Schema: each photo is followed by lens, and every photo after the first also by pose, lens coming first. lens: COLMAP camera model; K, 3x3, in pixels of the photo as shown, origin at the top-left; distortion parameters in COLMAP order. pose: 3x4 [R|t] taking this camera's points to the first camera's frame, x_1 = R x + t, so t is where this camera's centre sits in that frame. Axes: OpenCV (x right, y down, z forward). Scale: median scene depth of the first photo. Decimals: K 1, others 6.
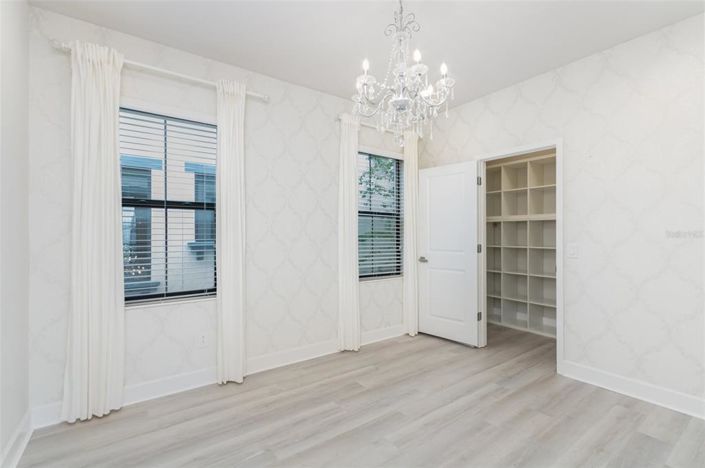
lens RADIAL K [[334.4, 0, 360.1], [0, 334.4, 233.1], [0, 0, 1]] dist [0.004052, 0.000491]
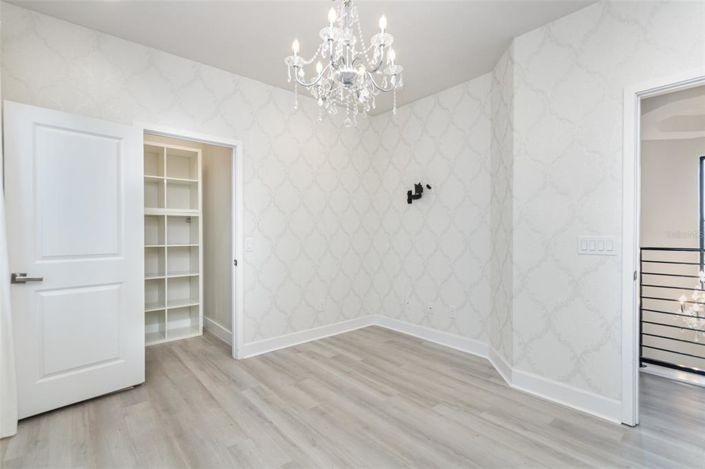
lens RADIAL K [[334.4, 0, 356.3], [0, 334.4, 237.1], [0, 0, 1]] dist [0.004052, 0.000491]
pose [[-0.083187, -0.017971, 0.996372, -0.586483], [-0.000751, 0.999838, 0.017971, 0.005321], [-0.996534, 0.000747, -0.083187, 0.820264]]
